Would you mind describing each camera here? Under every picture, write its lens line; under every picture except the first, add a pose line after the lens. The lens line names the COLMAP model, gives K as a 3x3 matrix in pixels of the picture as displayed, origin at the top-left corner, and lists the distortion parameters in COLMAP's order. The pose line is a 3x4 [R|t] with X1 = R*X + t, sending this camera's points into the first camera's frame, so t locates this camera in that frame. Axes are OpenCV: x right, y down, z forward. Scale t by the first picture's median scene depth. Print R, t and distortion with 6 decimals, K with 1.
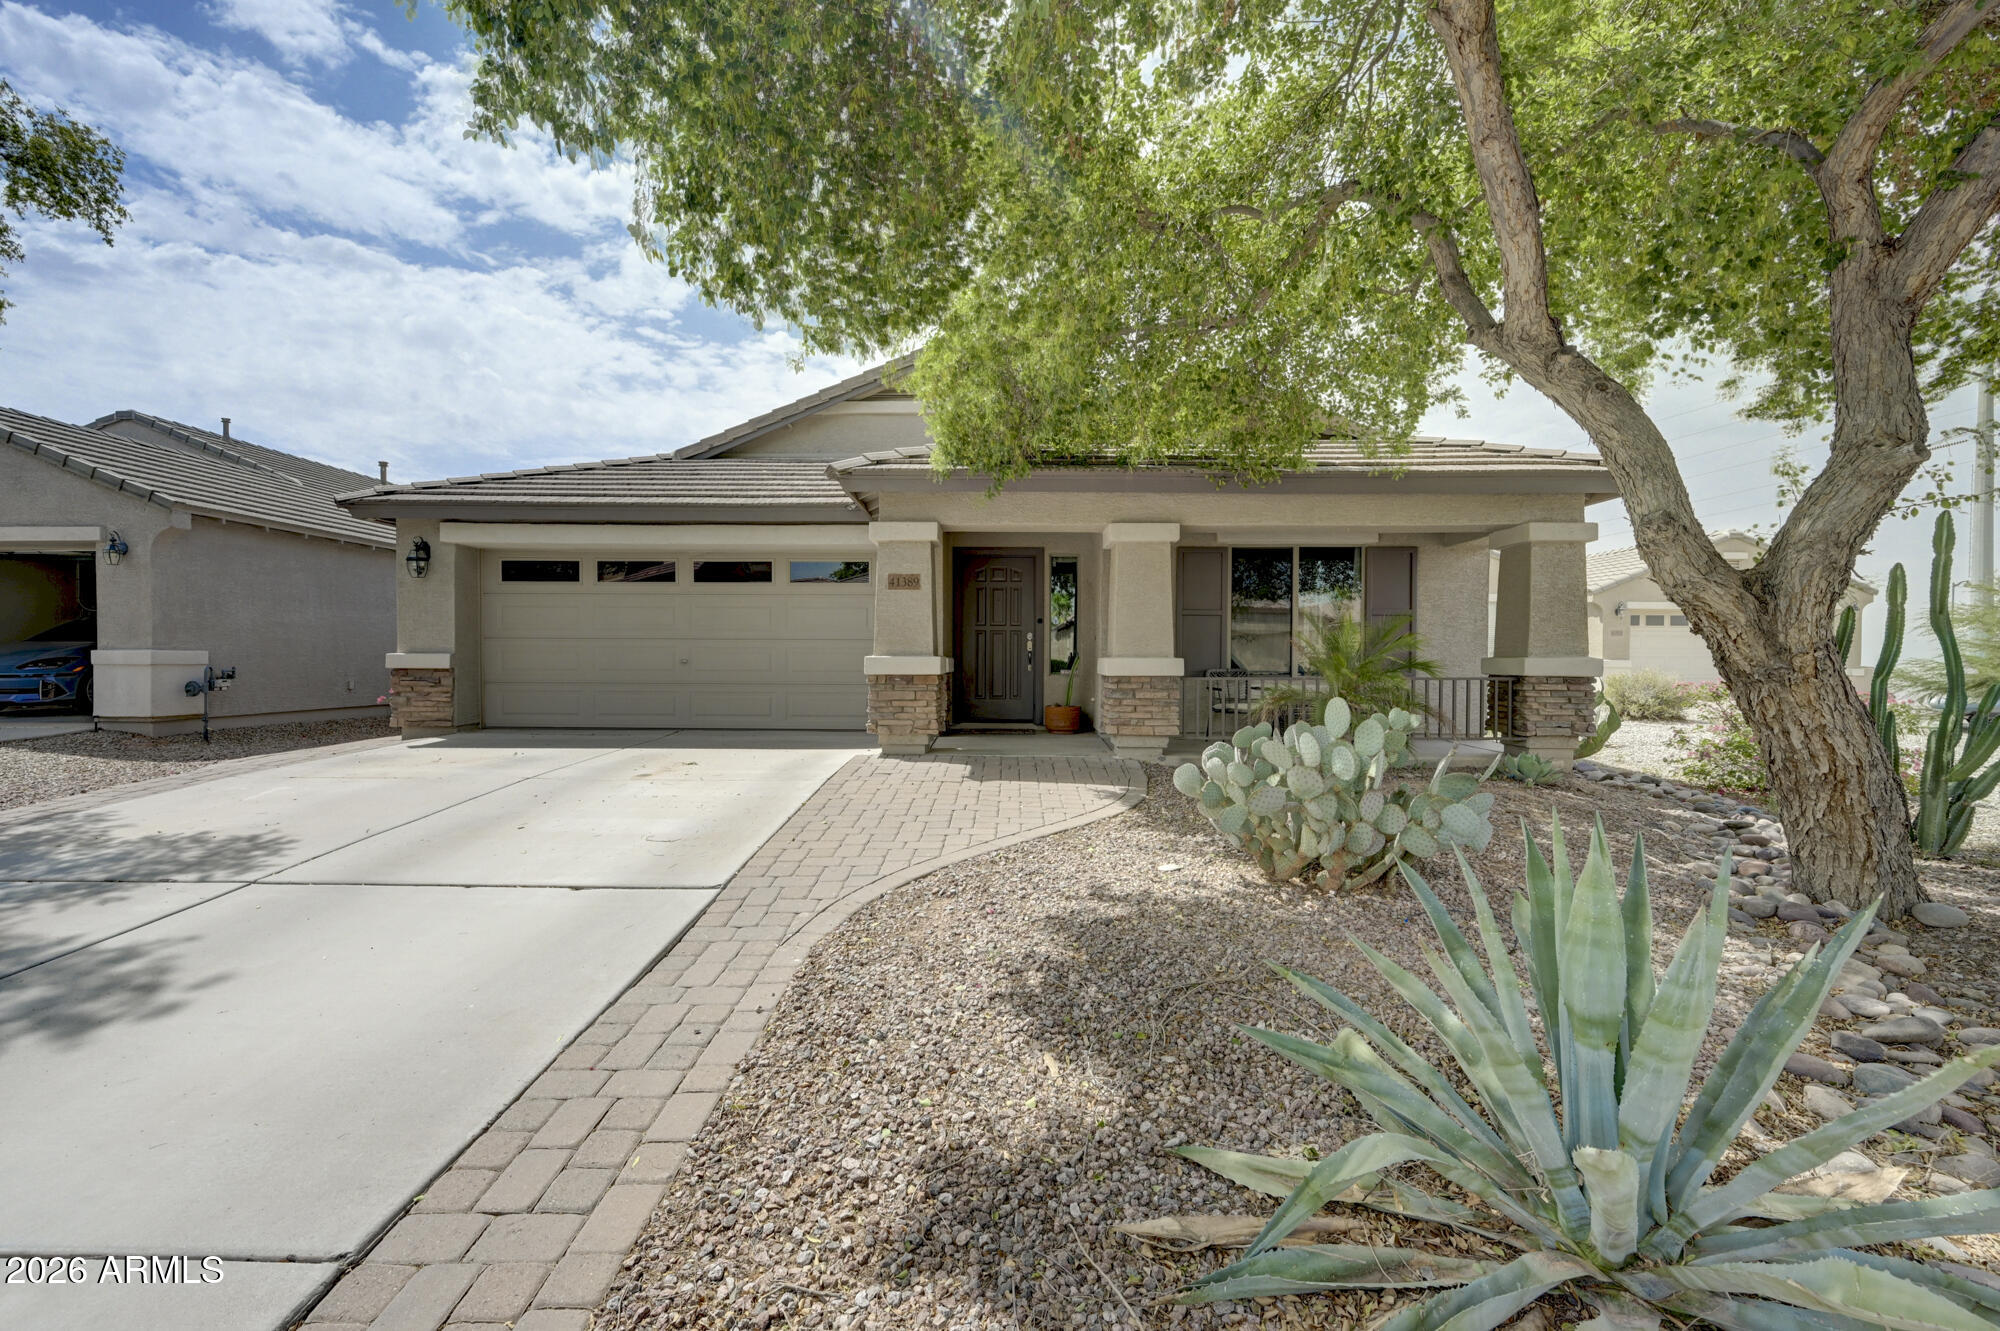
lens RADIAL K [[846.1, 0, 1000.0], [0, 846.1, 665.5], [0, 0, 1]] dist [0.000225, 0.000109]
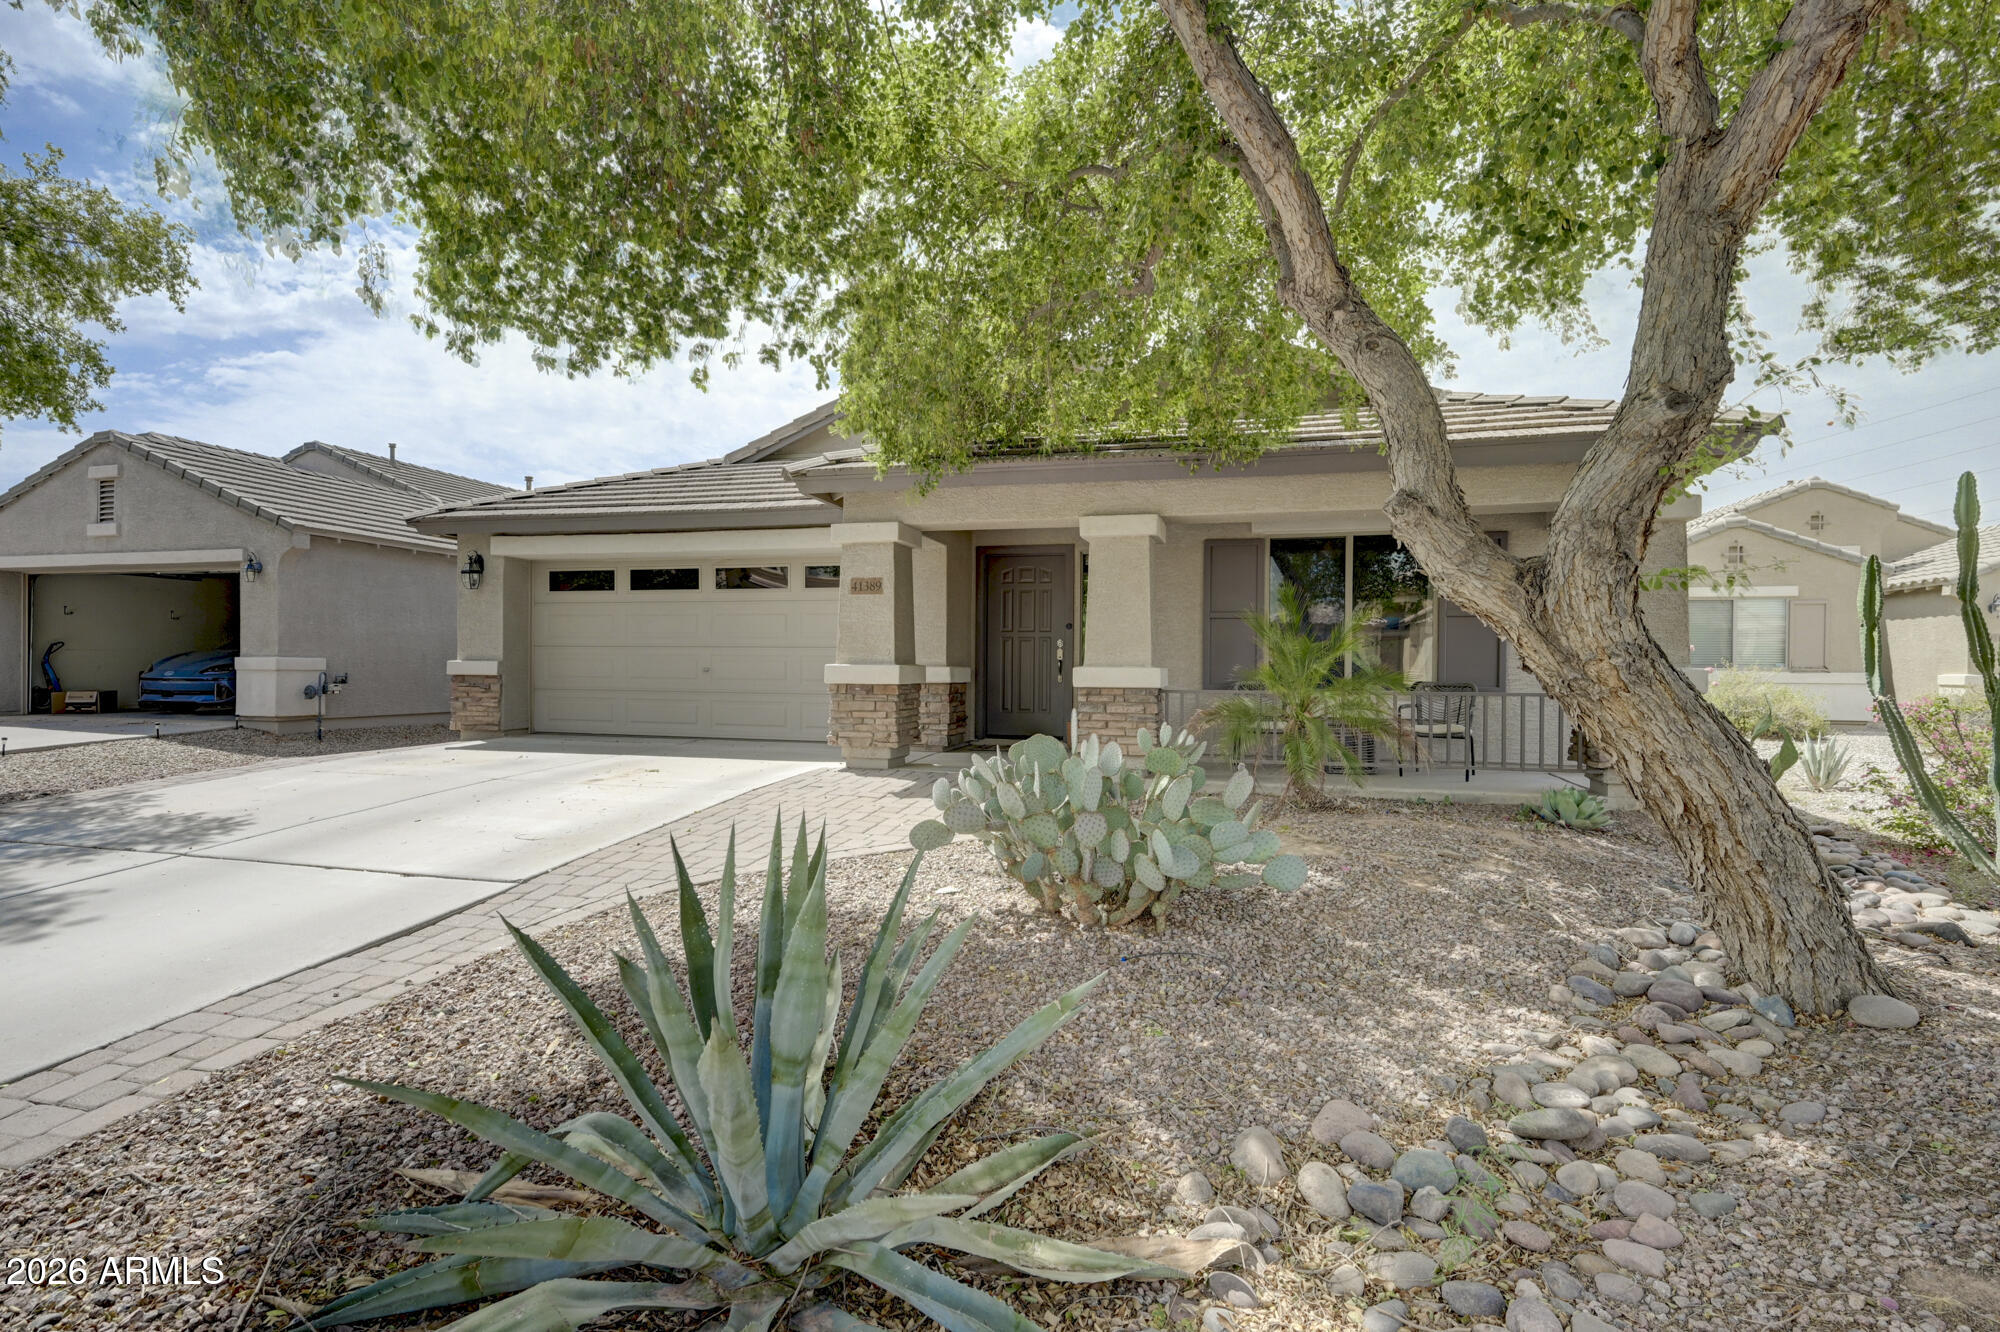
lens RADIAL K [[968.5, 0, 1000.0], [0, 968.5, 666.0], [0, 0, 1]] dist [-0.000275, 0.000788]
pose [[0.969413, 0.003579, -0.245408, 0.251850], [-0.006685, 0.999908, -0.011824, 0.002209], [0.245343, 0.013103, 0.969348, -0.010492]]
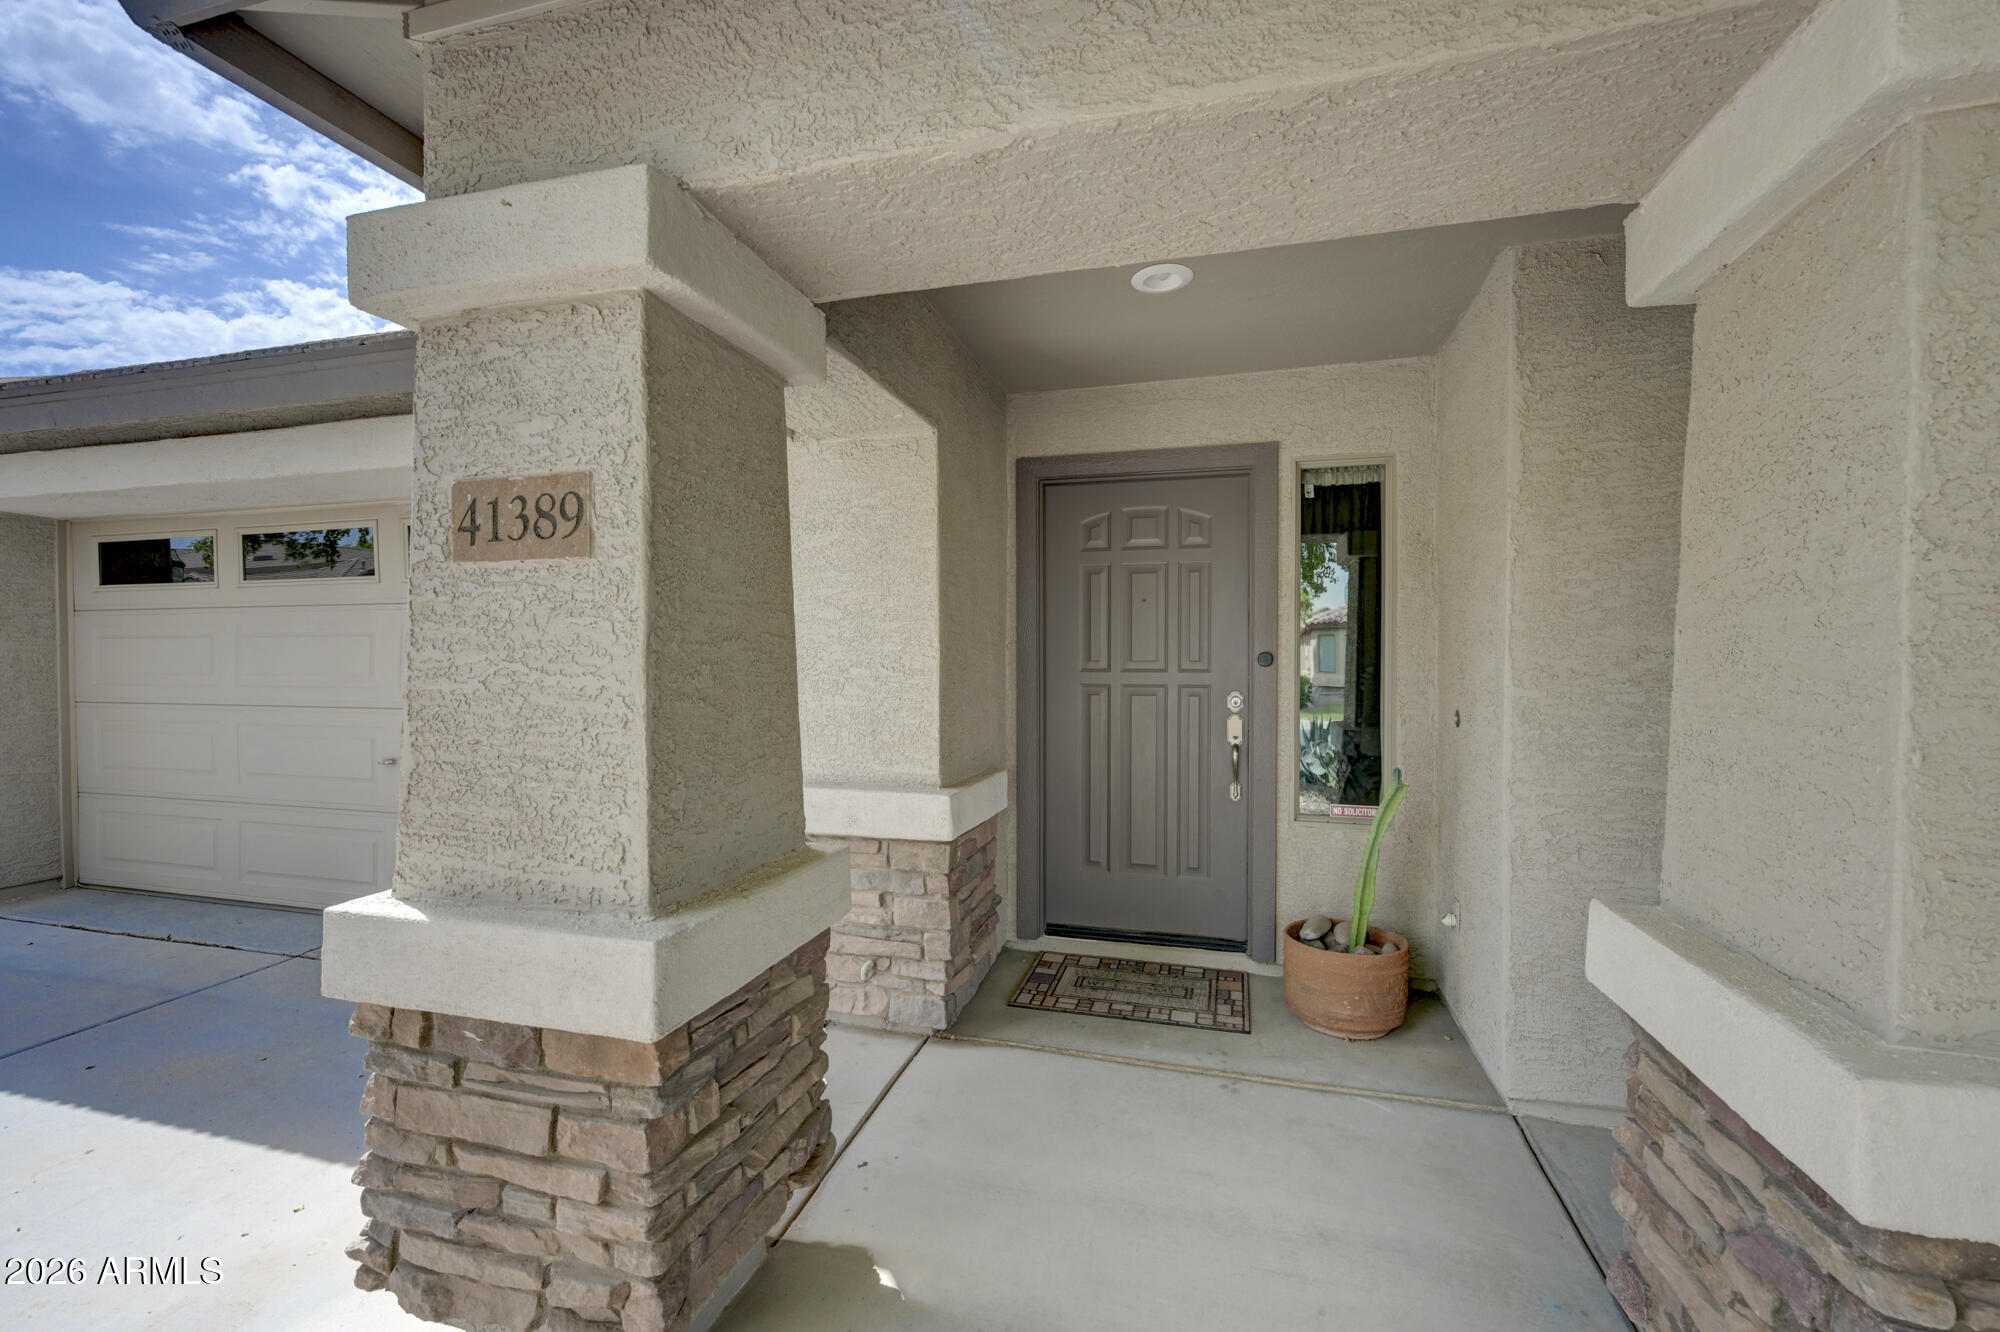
lens RADIAL K [[846.1, 0, 1000.0], [0, 846.1, 666.0], [0, 0, 1]] dist [0.000225, 0.000109]
pose [[0.966684, -0.002809, -0.255959, 0.034528], [0.002380, 0.999995, -0.001987, -0.054617], [0.255964, 0.001312, 0.966686, 0.712902]]
